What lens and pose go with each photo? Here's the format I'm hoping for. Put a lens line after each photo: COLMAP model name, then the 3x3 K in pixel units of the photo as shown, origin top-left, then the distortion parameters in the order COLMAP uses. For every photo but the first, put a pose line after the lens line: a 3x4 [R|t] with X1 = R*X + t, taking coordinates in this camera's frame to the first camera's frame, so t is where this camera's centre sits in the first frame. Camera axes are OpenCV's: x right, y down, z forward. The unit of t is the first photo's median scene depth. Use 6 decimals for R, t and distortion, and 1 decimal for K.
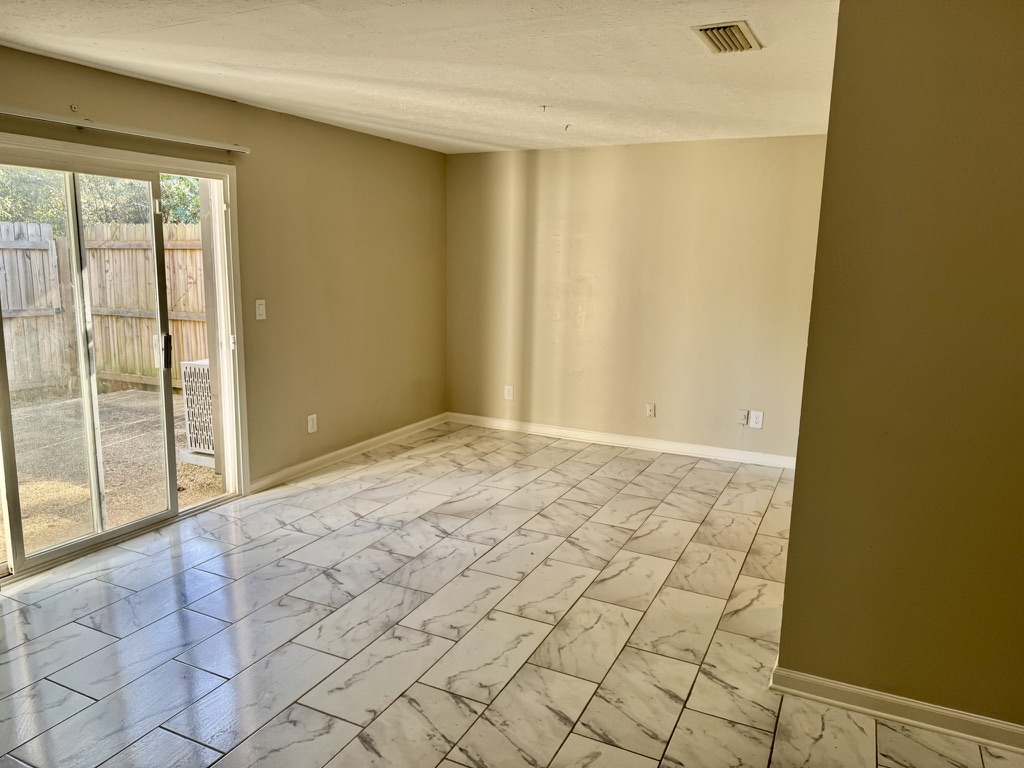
lens RADIAL K [[732.6, 0, 516.5], [0, 732.6, 386.1], [0, 0, 1]] dist [0.063347, -0.059181]
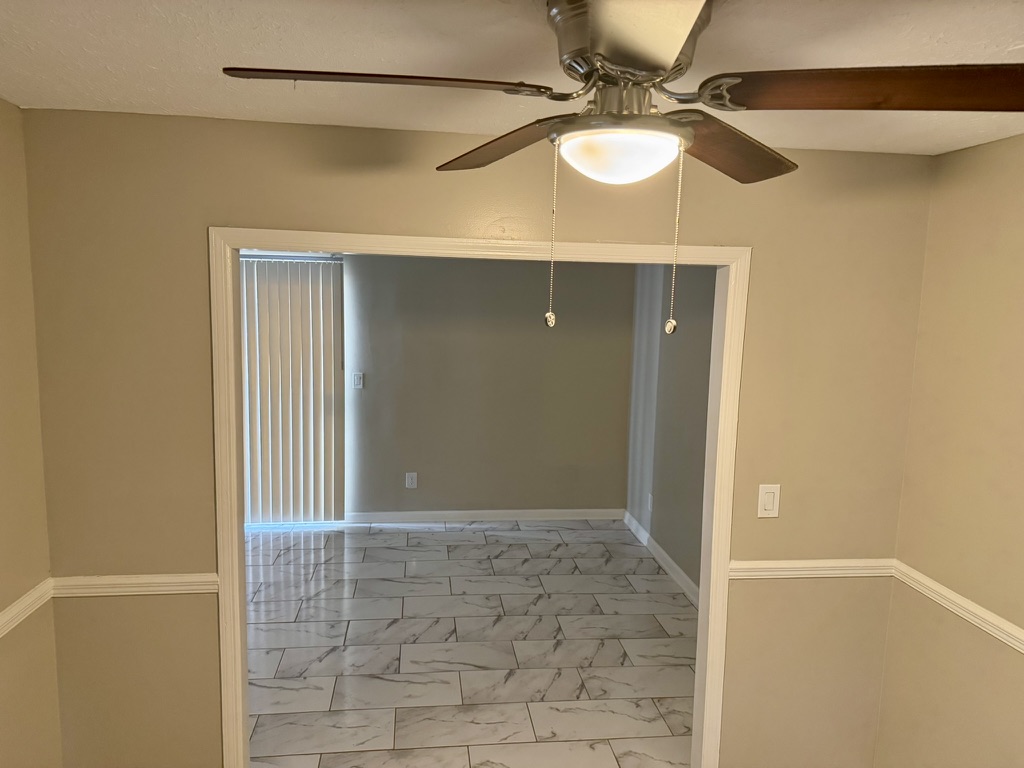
lens RADIAL K [[732.6, 0, 517.0], [0, 732.6, 354.6], [0, 0, 1]] dist [0.063347, -0.059181]
pose [[0.555668, 0.079419, -0.827602, 0.783934], [-0.172176, 0.984840, -0.021094, -0.153613], [0.813381, 0.154214, 0.560919, 0.462557]]
